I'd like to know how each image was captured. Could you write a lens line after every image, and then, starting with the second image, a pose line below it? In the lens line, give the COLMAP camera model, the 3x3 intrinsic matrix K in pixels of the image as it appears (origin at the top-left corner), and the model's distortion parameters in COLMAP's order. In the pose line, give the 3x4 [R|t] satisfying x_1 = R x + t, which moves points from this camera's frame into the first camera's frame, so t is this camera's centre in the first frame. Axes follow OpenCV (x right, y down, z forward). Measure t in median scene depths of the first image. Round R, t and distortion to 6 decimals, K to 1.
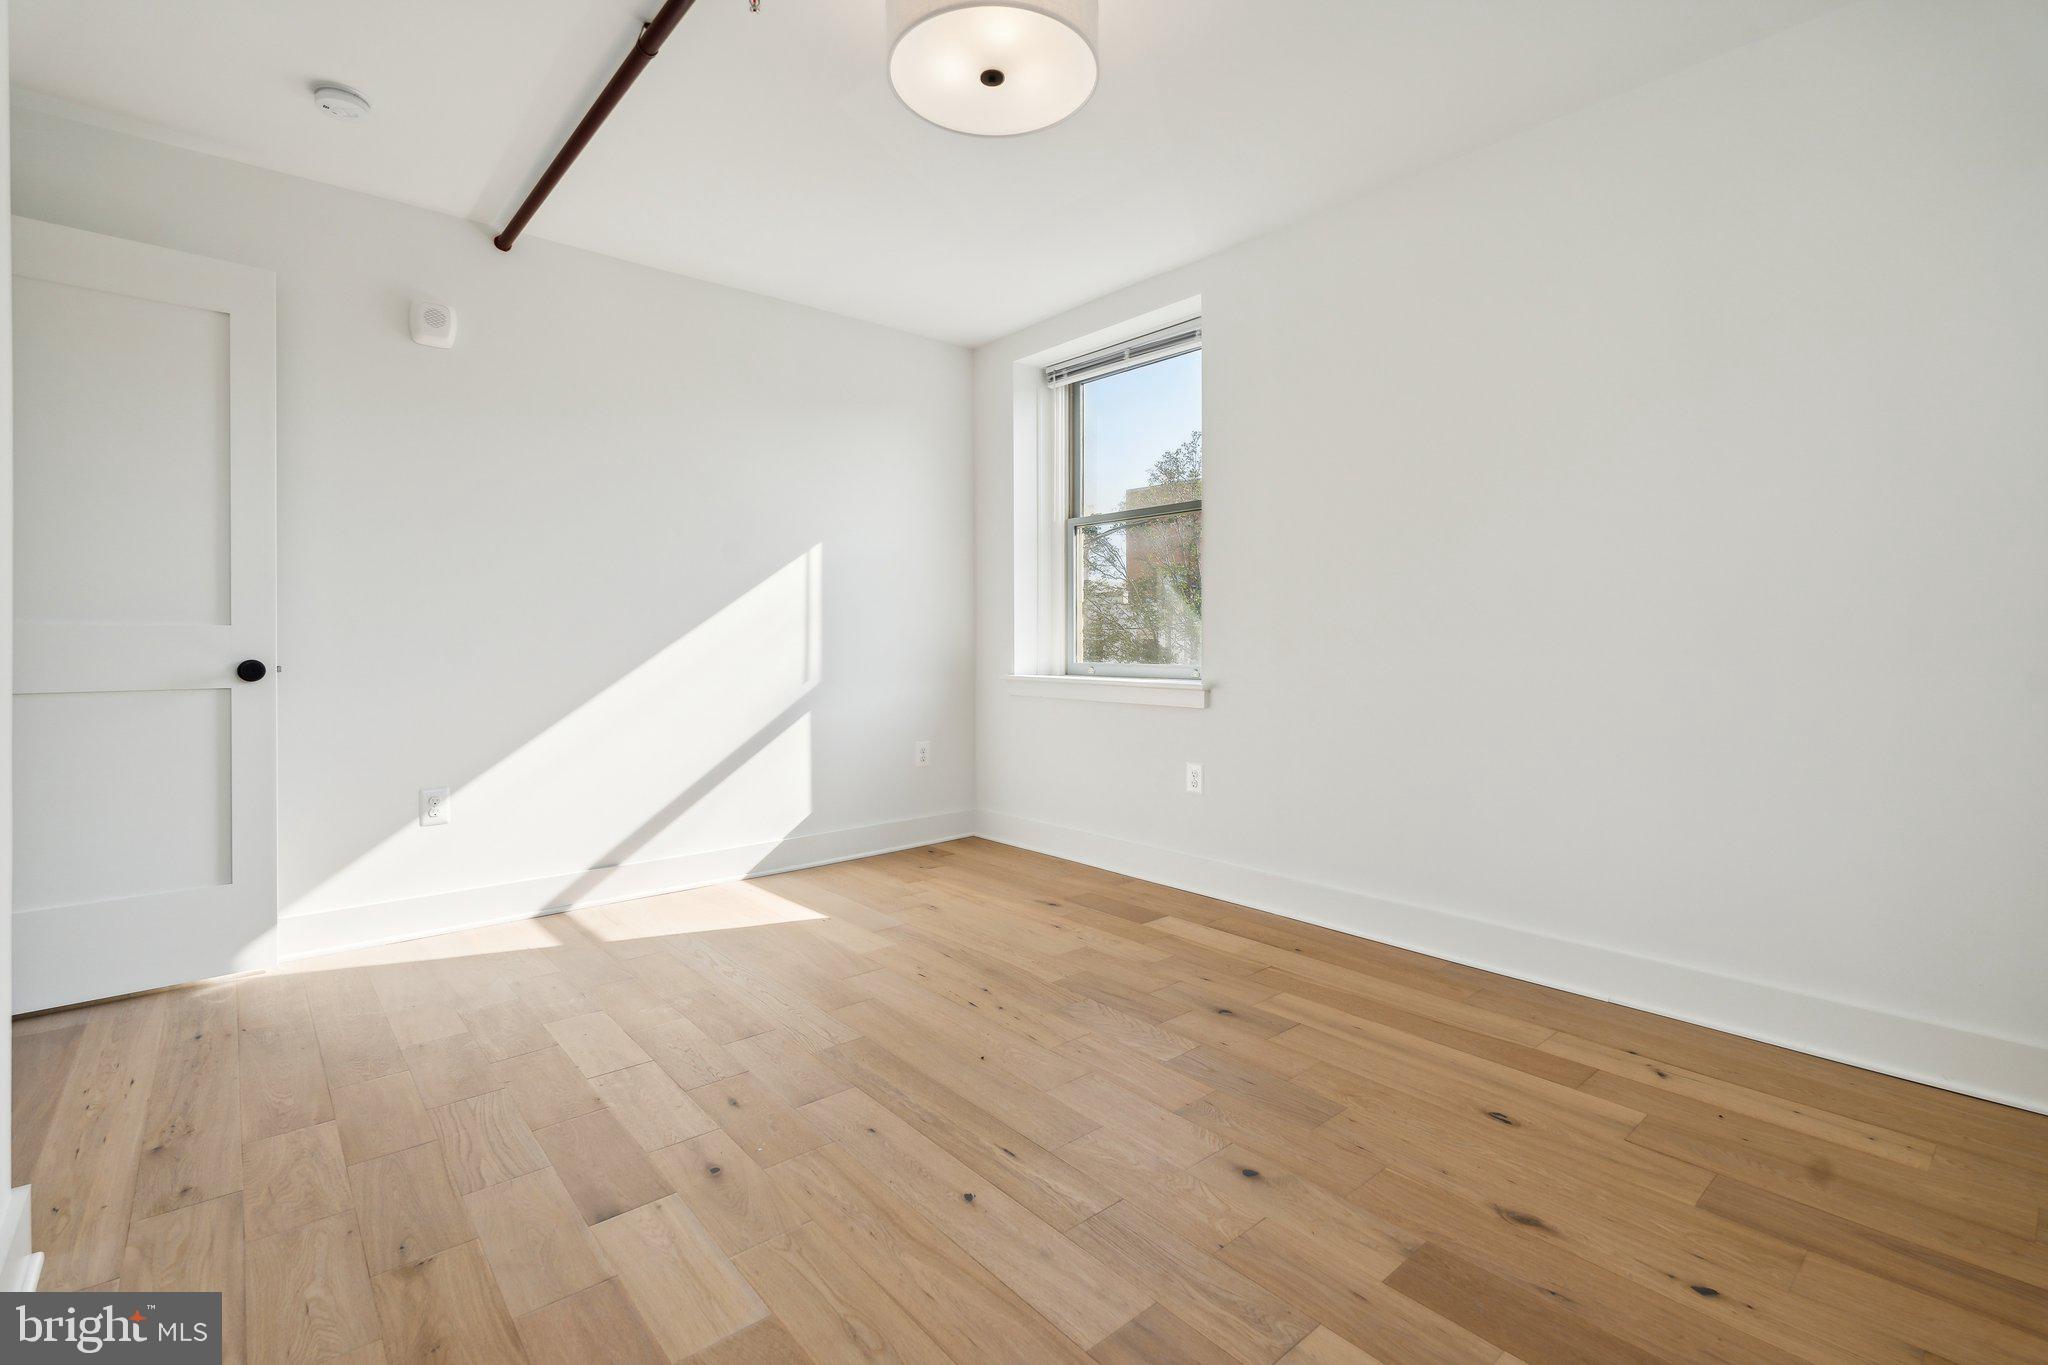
lens RADIAL K [[924.6, 0, 1024.4], [0, 924.6, 647.6], [0, 0, 1]] dist [-0.003283, -0.000647]
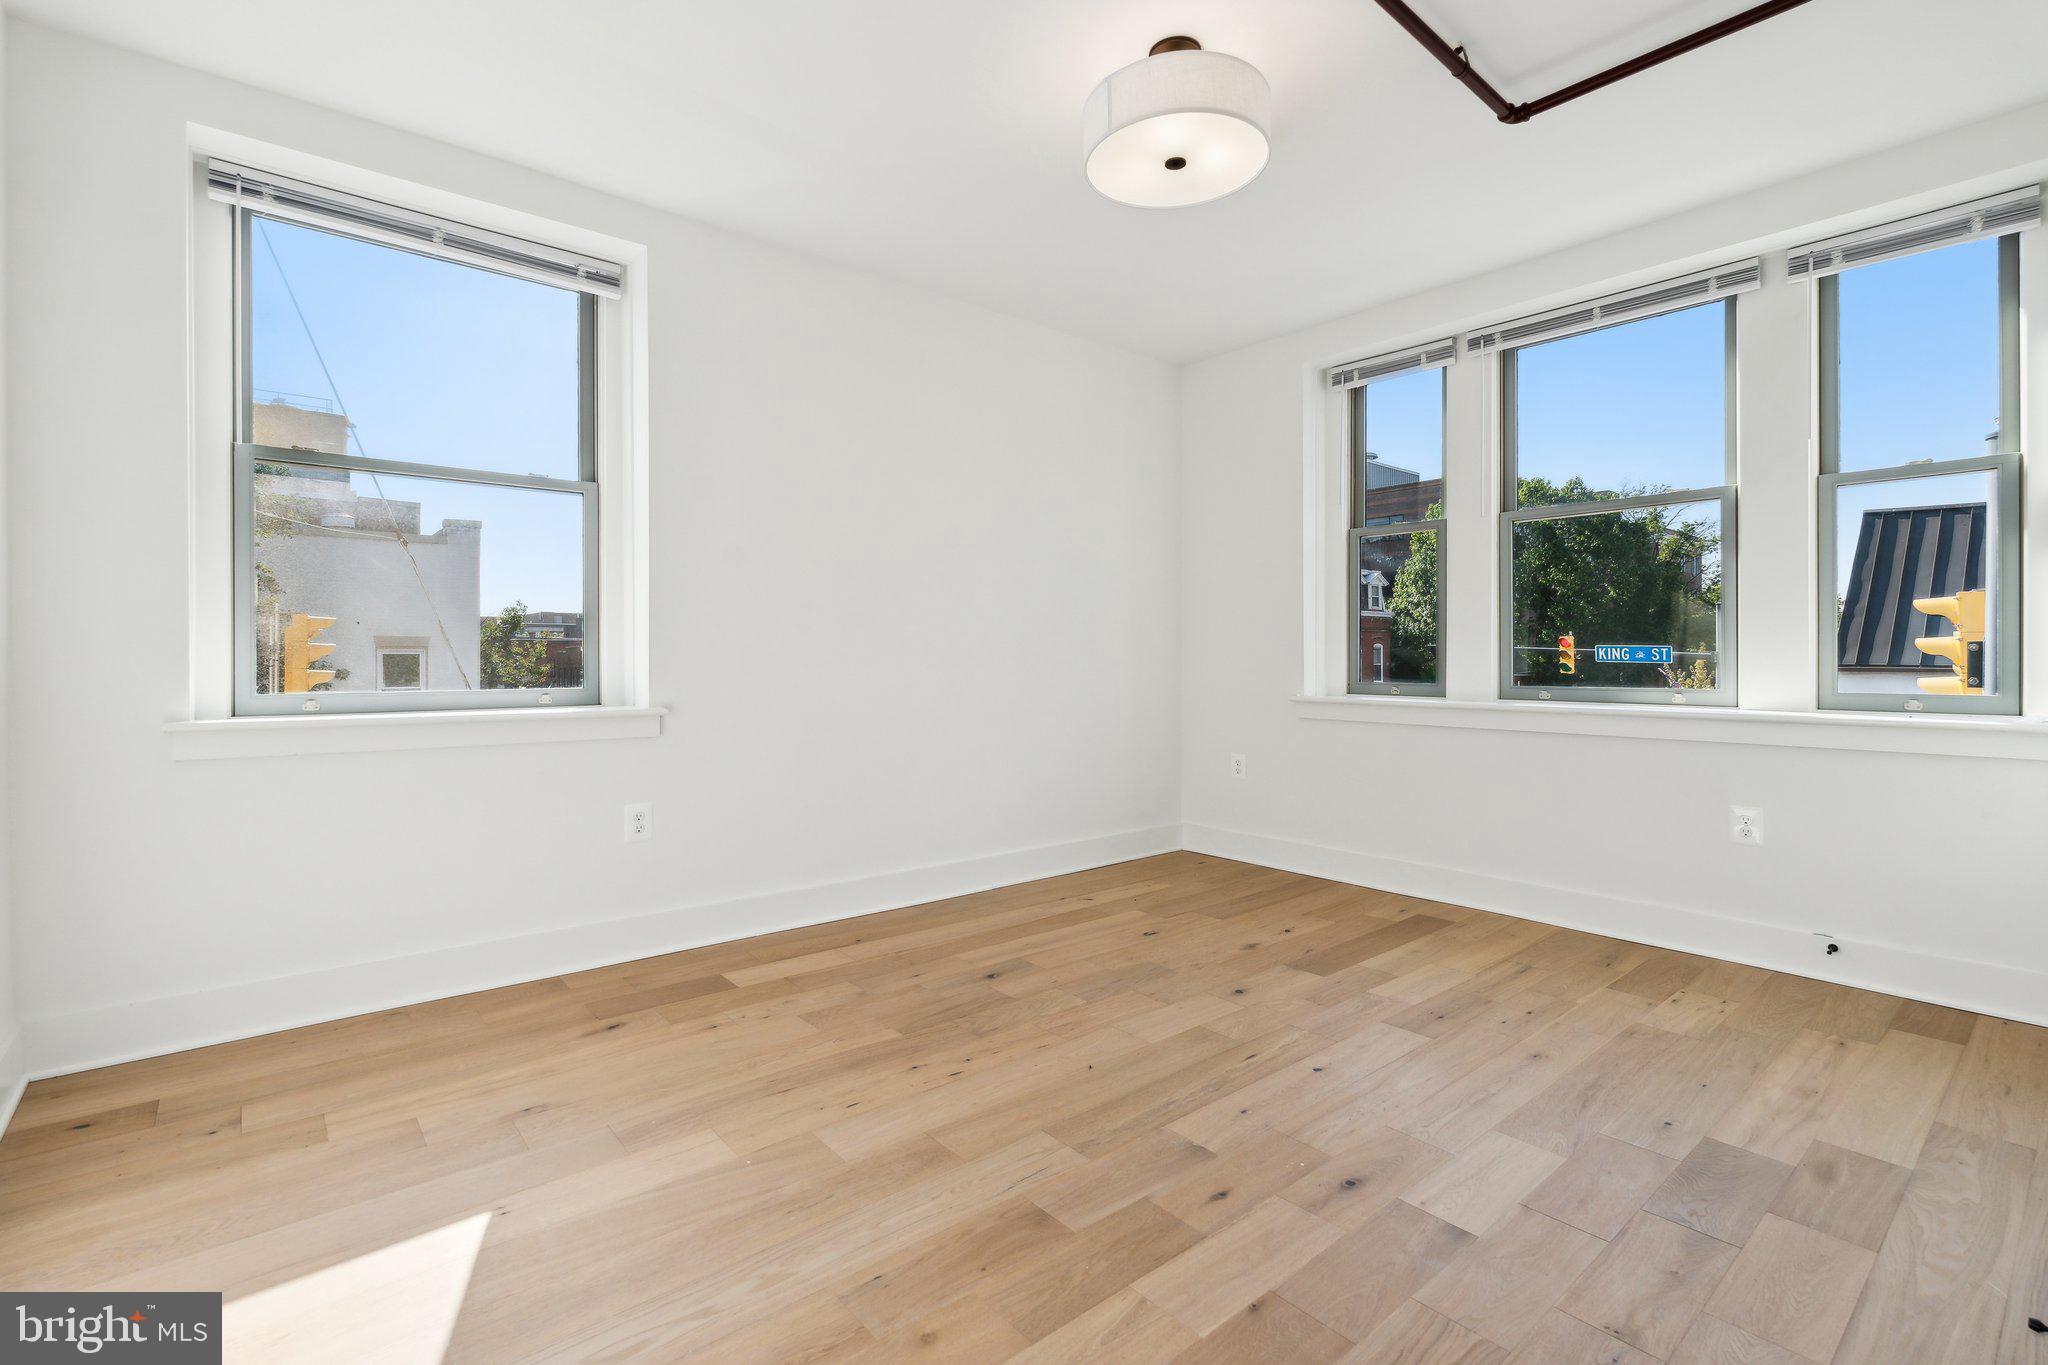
lens RADIAL K [[924.6, 0, 1024.4], [0, 924.6, 647.6], [0, 0, 1]] dist [-0.003283, -0.000647]
pose [[0.011562, 0.012106, 0.999860, -0.991799], [0.006596, 0.999904, -0.012182, -0.004577], [-0.999911, 0.006736, 0.011481, 0.983501]]
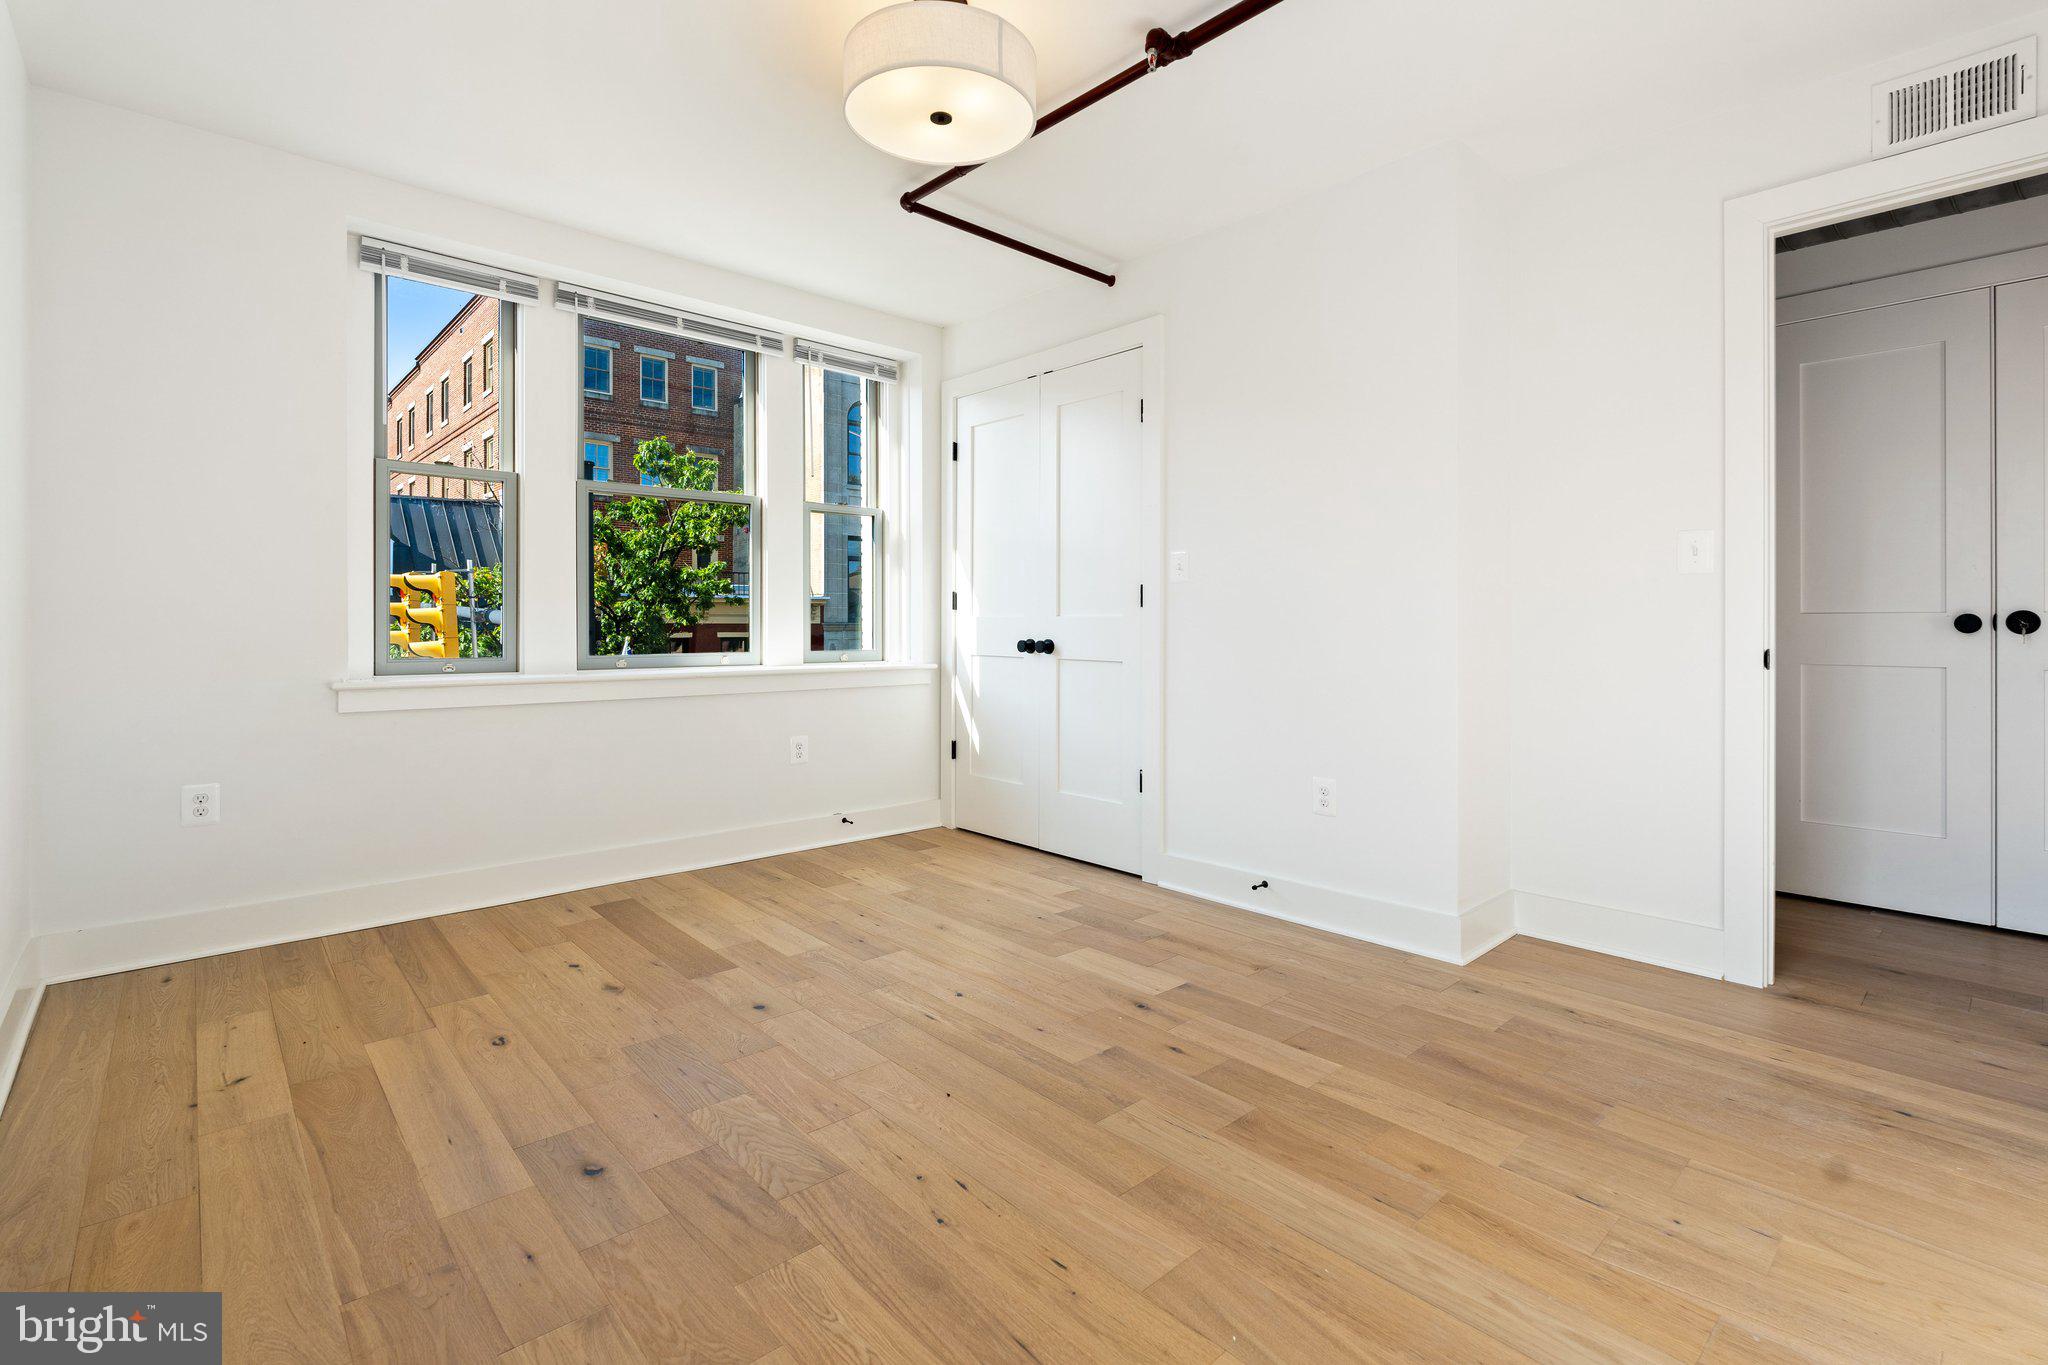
lens RADIAL K [[934.0, 0, 1020.8], [0, 934.0, 624.6], [0, 0, 1]] dist [-0.003173, 0.000032]
pose [[-0.999753, -0.000257, -0.022227, -0.088409], [-0.000397, 0.999980, 0.006311, -0.015399], [0.022225, 0.006319, -0.999733, 1.768111]]
